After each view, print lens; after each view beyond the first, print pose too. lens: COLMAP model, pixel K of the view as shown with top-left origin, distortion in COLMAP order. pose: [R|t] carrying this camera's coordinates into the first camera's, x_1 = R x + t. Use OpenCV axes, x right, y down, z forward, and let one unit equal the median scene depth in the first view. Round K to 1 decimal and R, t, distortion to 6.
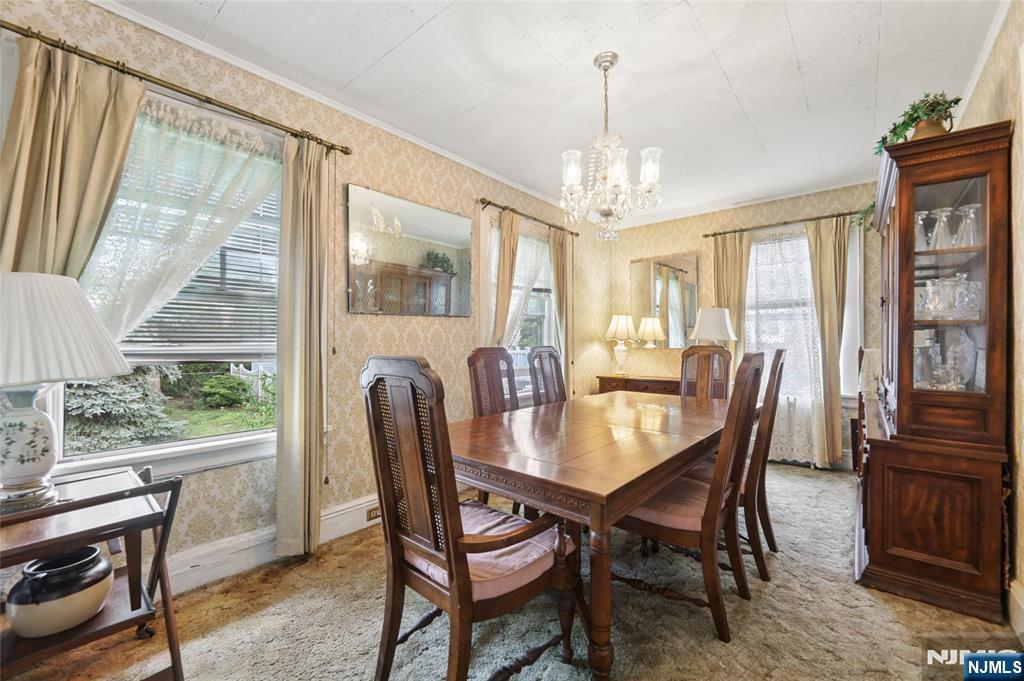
lens RADIAL K [[416.9, 0, 512.0], [0, 416.9, 340.5], [0, 0, 1]] dist [0.013945, -0.000486]
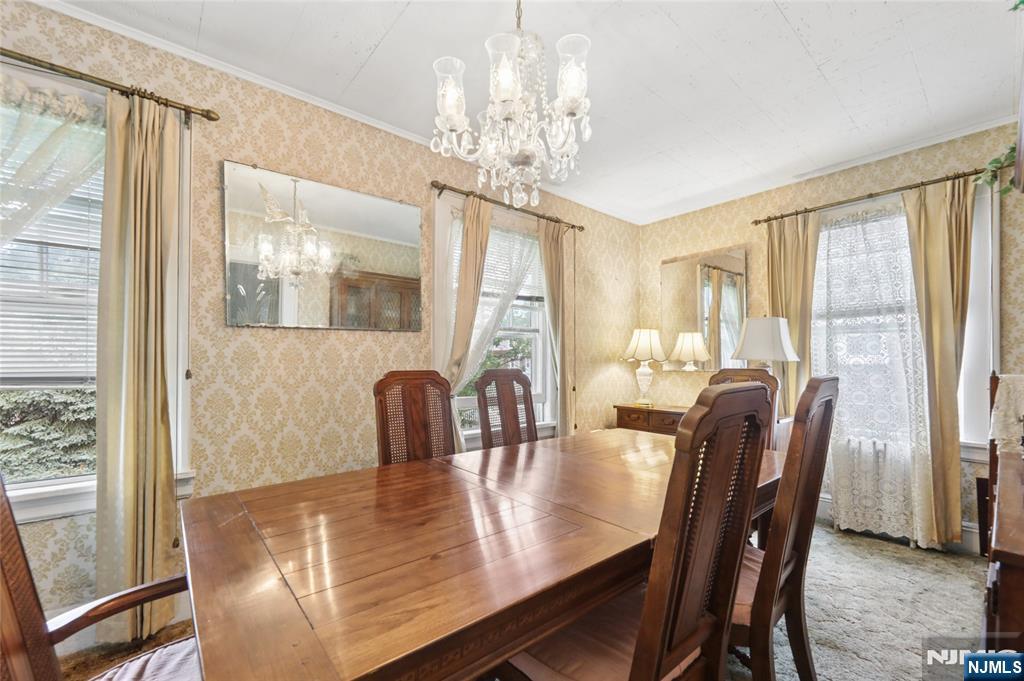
lens RADIAL K [[425.5, 0, 507.4], [0, 425.5, 362.1], [0, 0, 1]] dist [0.000264, 0.000721]
pose [[0.986322, 0.000646, -0.164830, 0.174900], [-0.000336, 0.999998, 0.001908, 0.000250], [0.164831, -0.001826, 0.986320, 0.201609]]
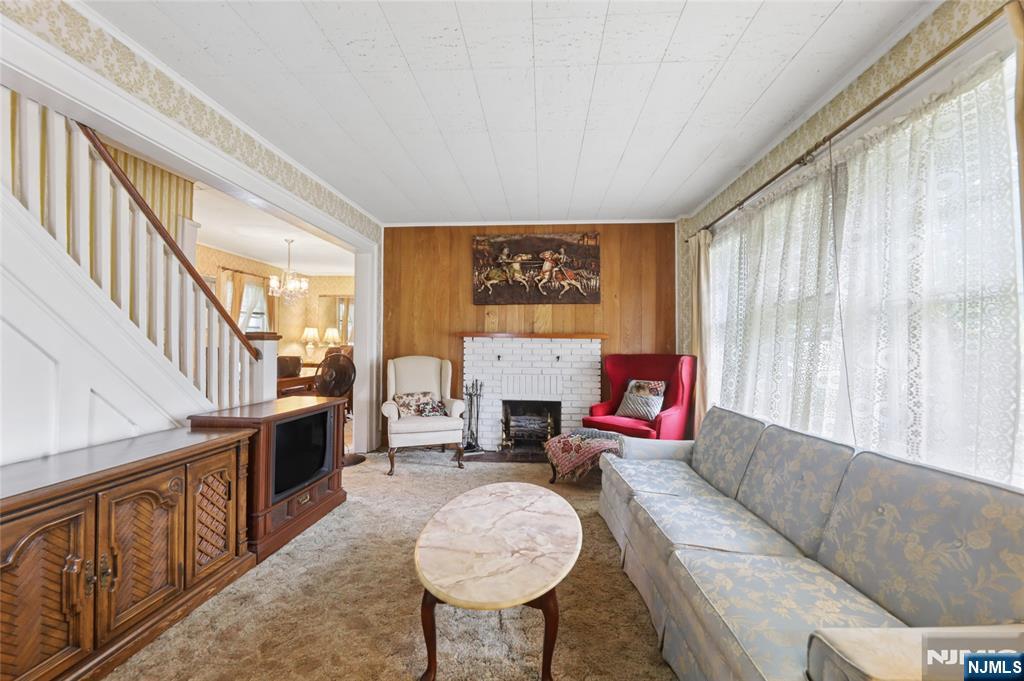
lens RADIAL K [[416.9, 0, 512.0], [0, 416.9, 340.5], [0, 0, 1]] dist [0.013945, -0.000486]
pose [[0.806441, 0.014699, 0.591132, -0.118735], [-0.011989, 0.999892, -0.008507, -0.002827], [-0.591193, -0.000227, 0.806530, -1.161021]]
